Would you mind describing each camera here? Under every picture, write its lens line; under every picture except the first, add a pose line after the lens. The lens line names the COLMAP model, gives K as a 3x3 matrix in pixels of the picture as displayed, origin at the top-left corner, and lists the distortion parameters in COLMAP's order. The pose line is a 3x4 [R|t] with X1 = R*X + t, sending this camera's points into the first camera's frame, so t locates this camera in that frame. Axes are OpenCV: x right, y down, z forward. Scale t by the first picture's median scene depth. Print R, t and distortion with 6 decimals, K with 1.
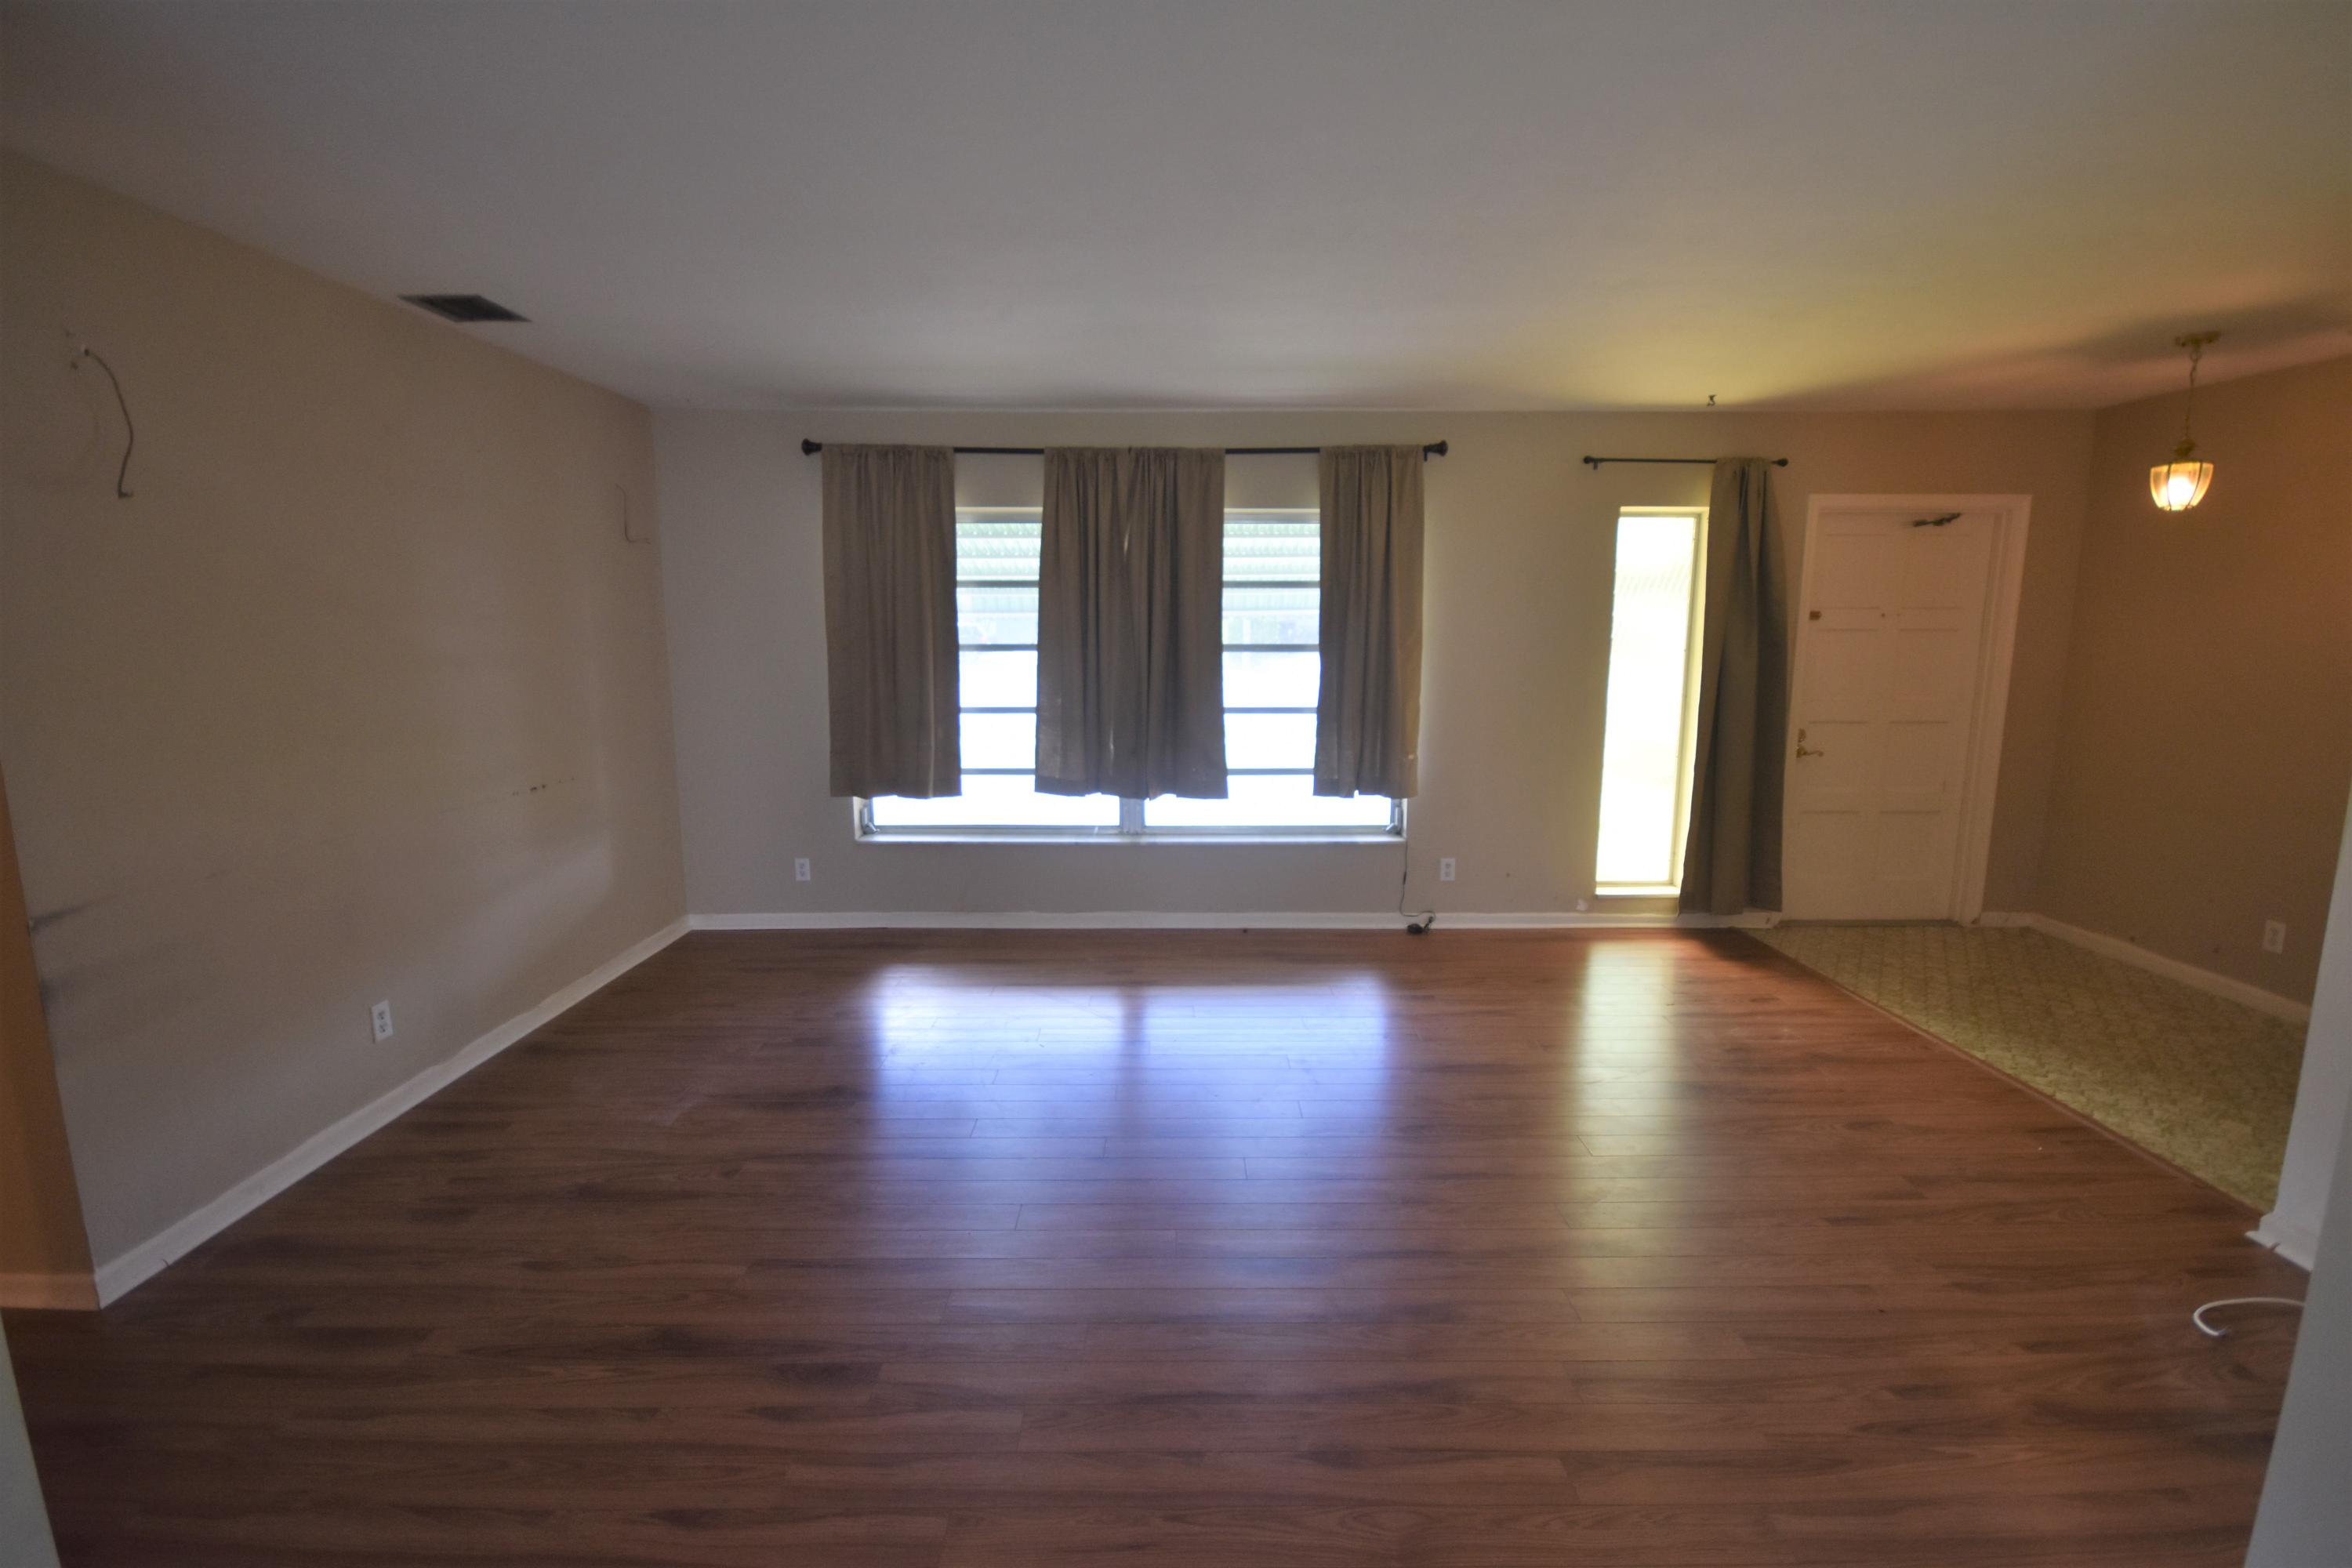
lens RADIAL K [[1032.2, 0, 1183.9], [0, 1032.2, 773.4], [0, 0, 1]] dist [0.001770, -0.008146]
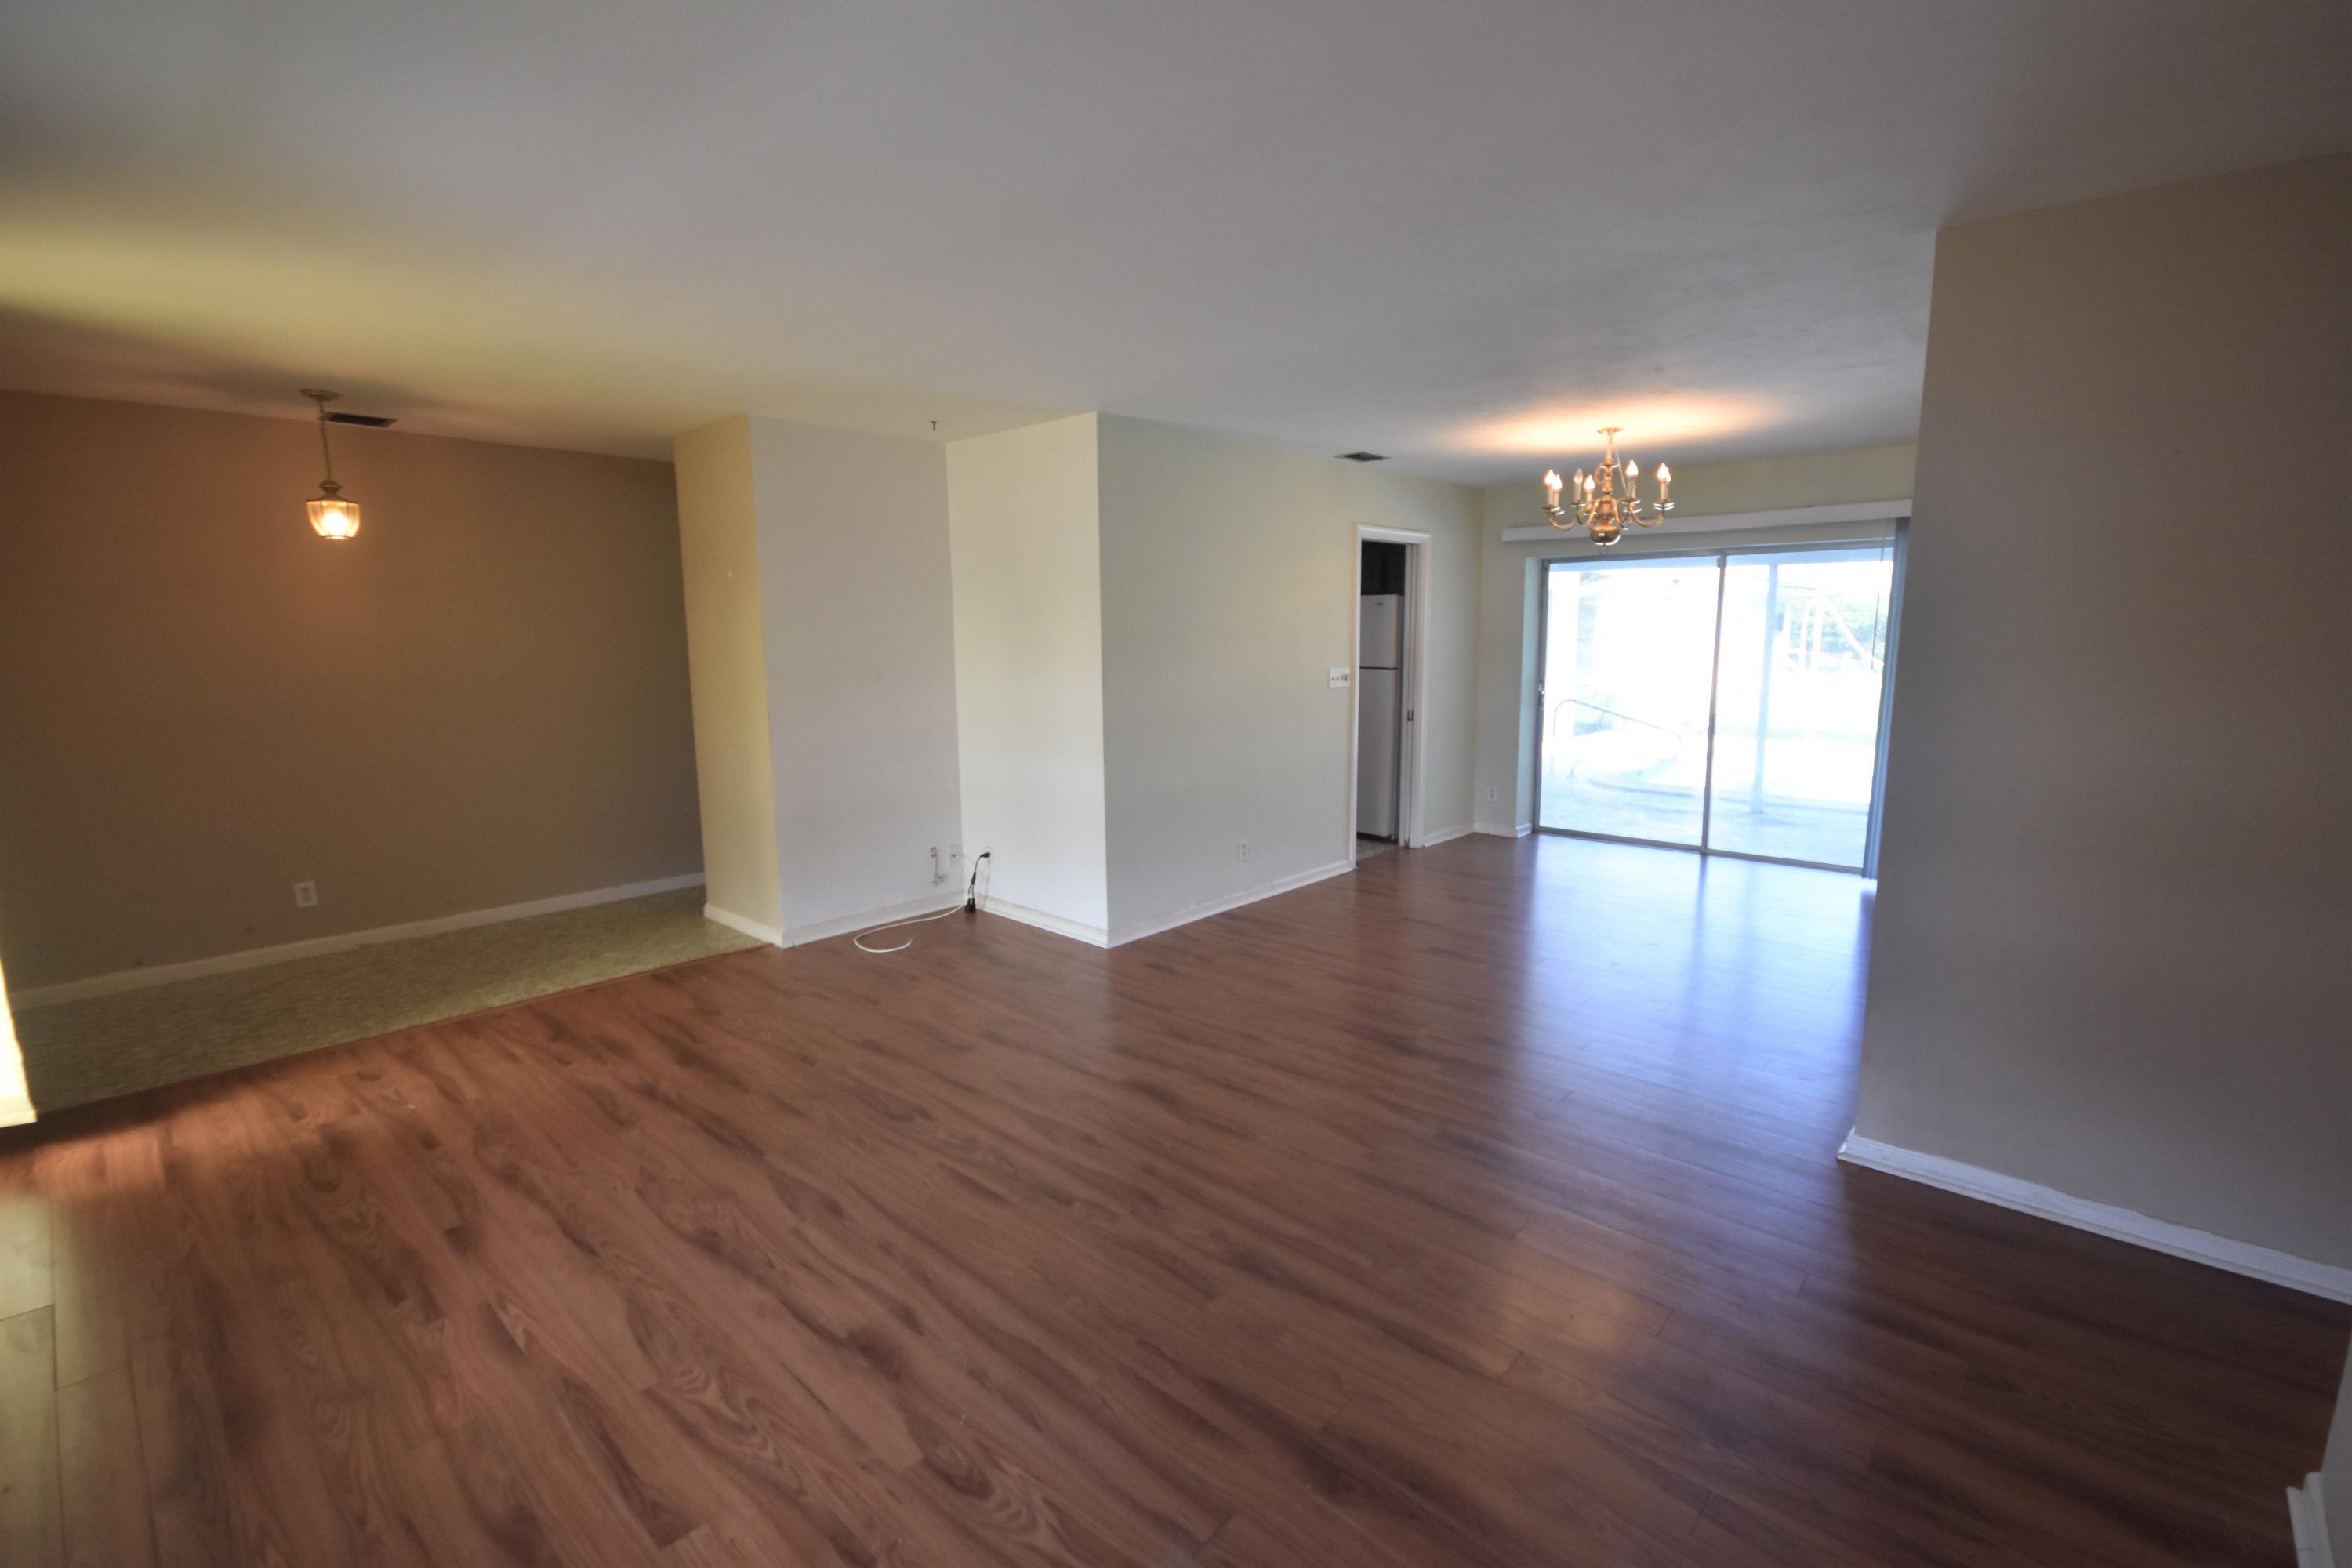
lens RADIAL K [[1032.2, 0, 1189.2], [0, 1032.2, 794.8], [0, 0, 1]] dist [0.001770, -0.008146]
pose [[-0.730339, -0.106744, 0.674693, -0.549214], [0.104919, 0.958464, 0.265213, -0.179955], [-0.674979, 0.264484, -0.688804, 1.186166]]
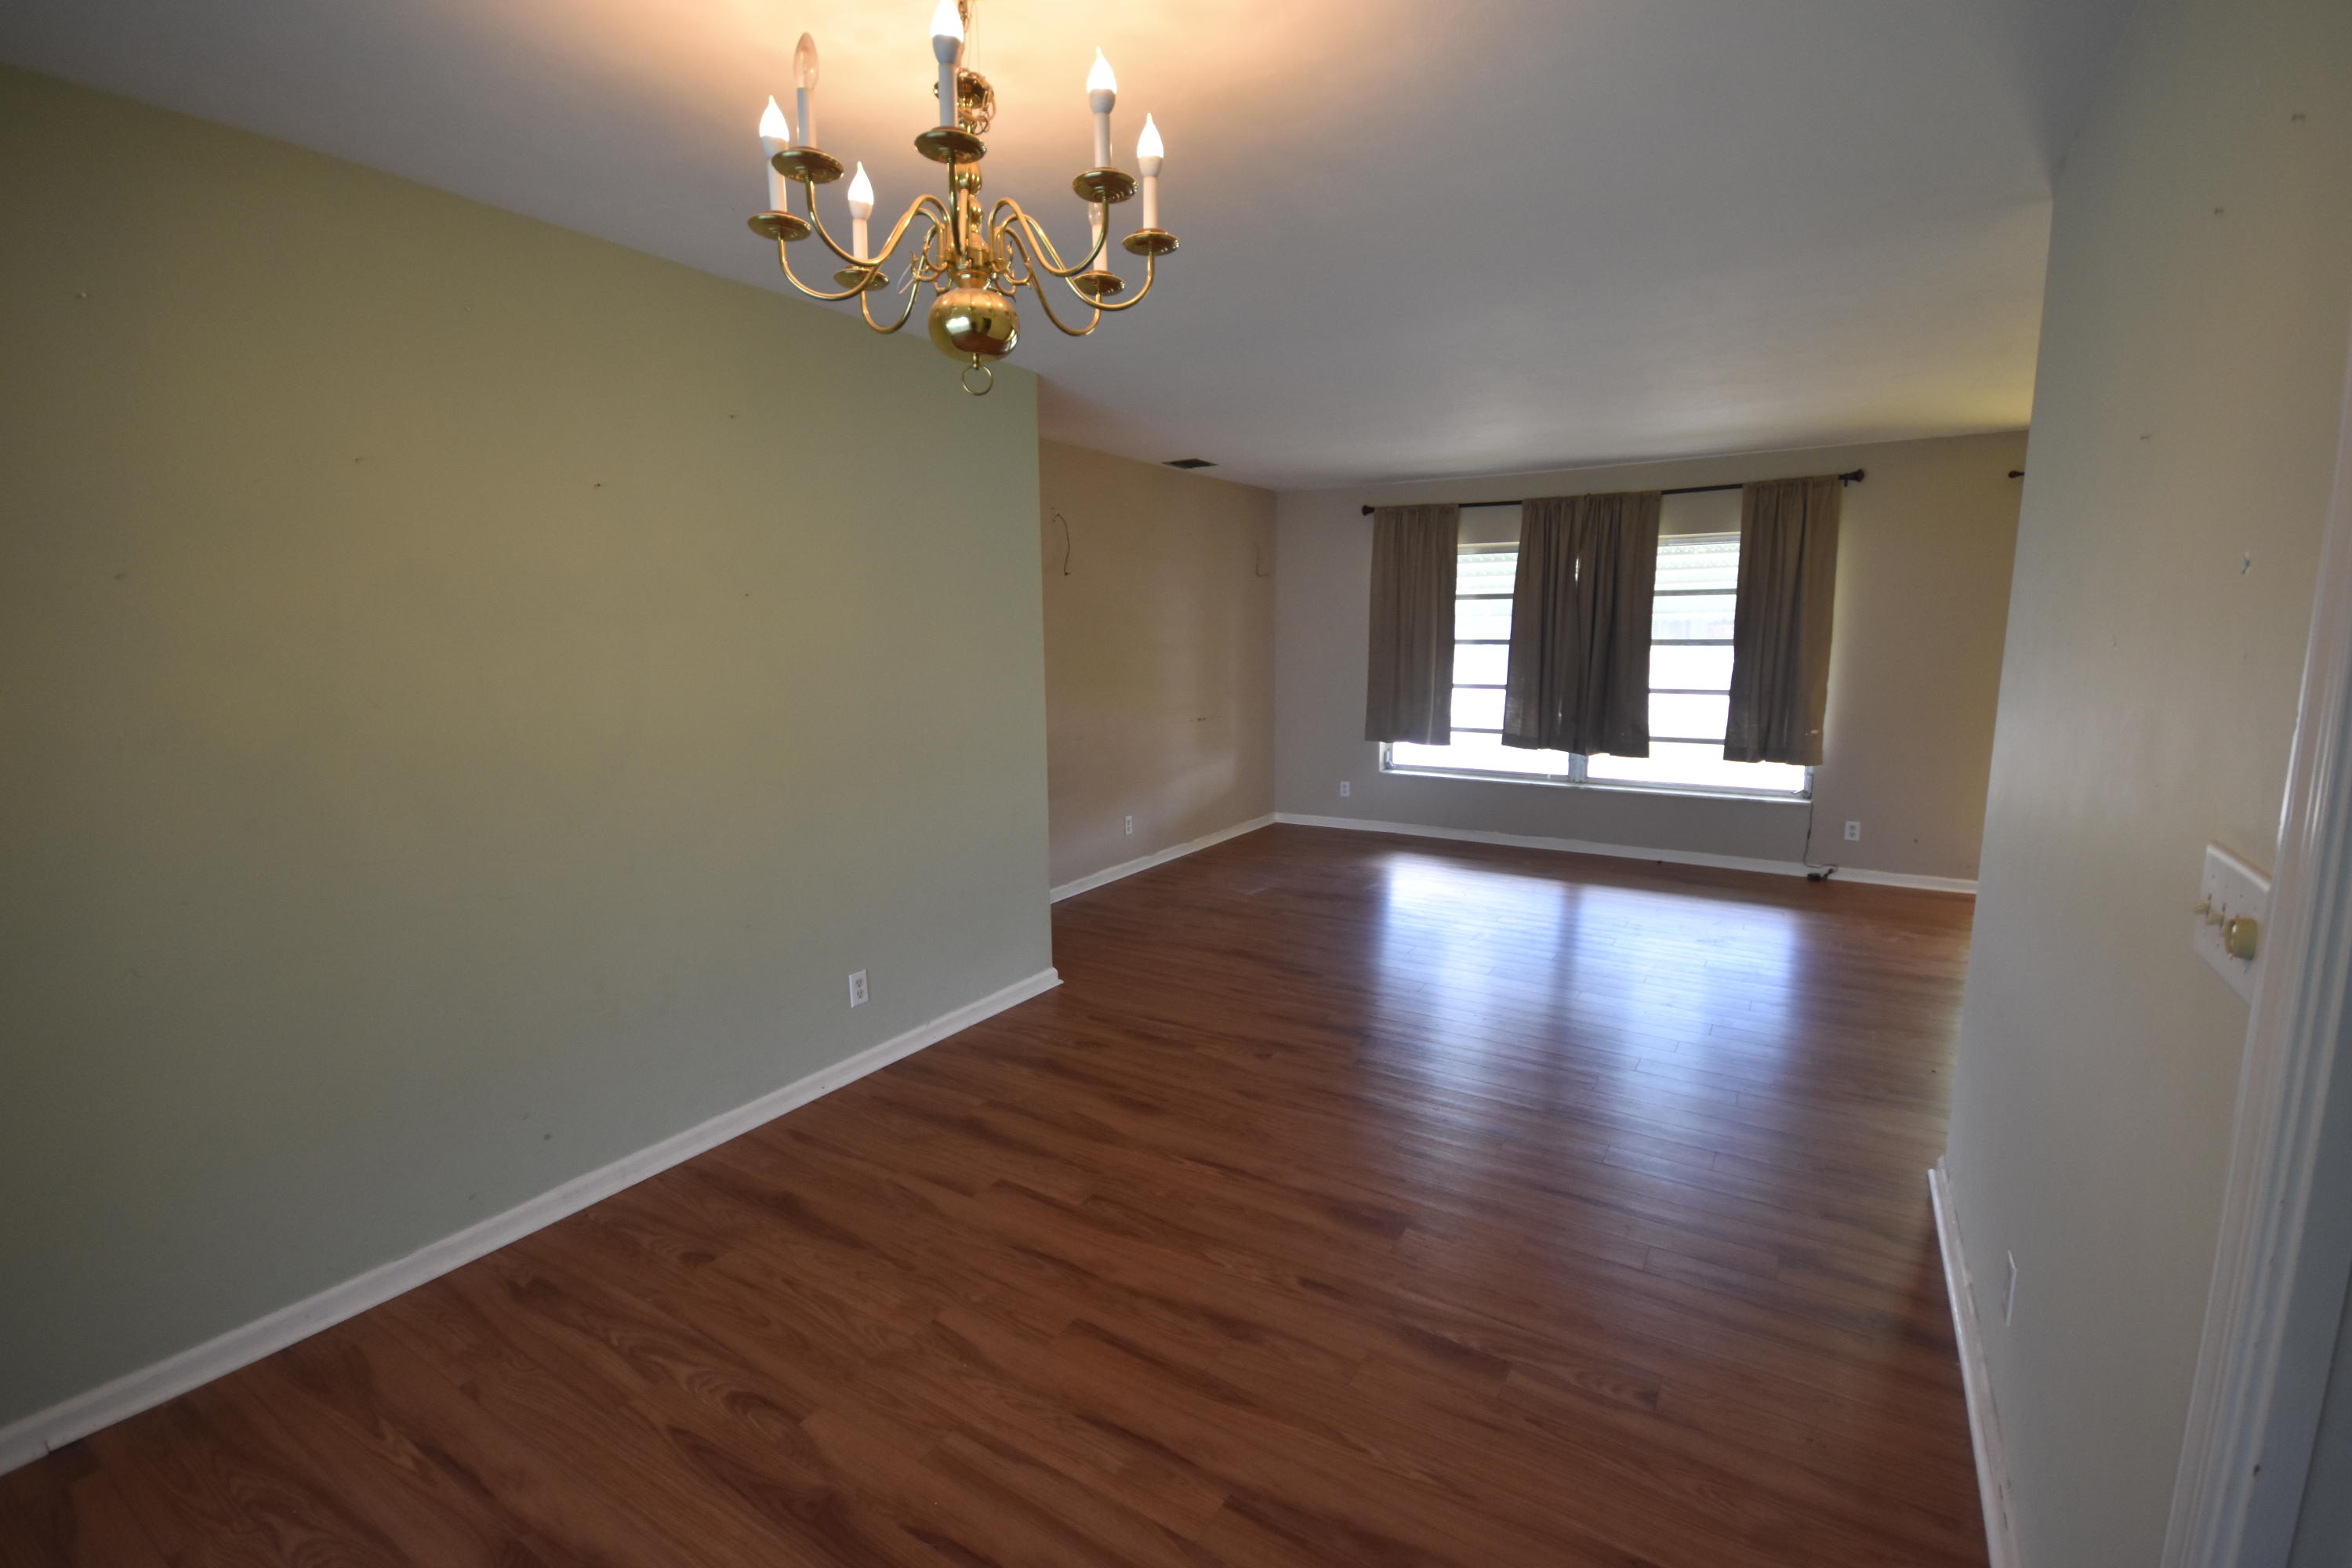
lens RADIAL K [[1032.2, 0, 1187.4], [0, 1032.2, 790.5], [0, 0, 1]] dist [0.001770, -0.008146]
pose [[0.843802, 0.076675, -0.531148, 0.252217], [-0.069034, 0.997026, 0.034259, 0.062748], [0.532195, 0.007759, 0.846586, -0.424458]]
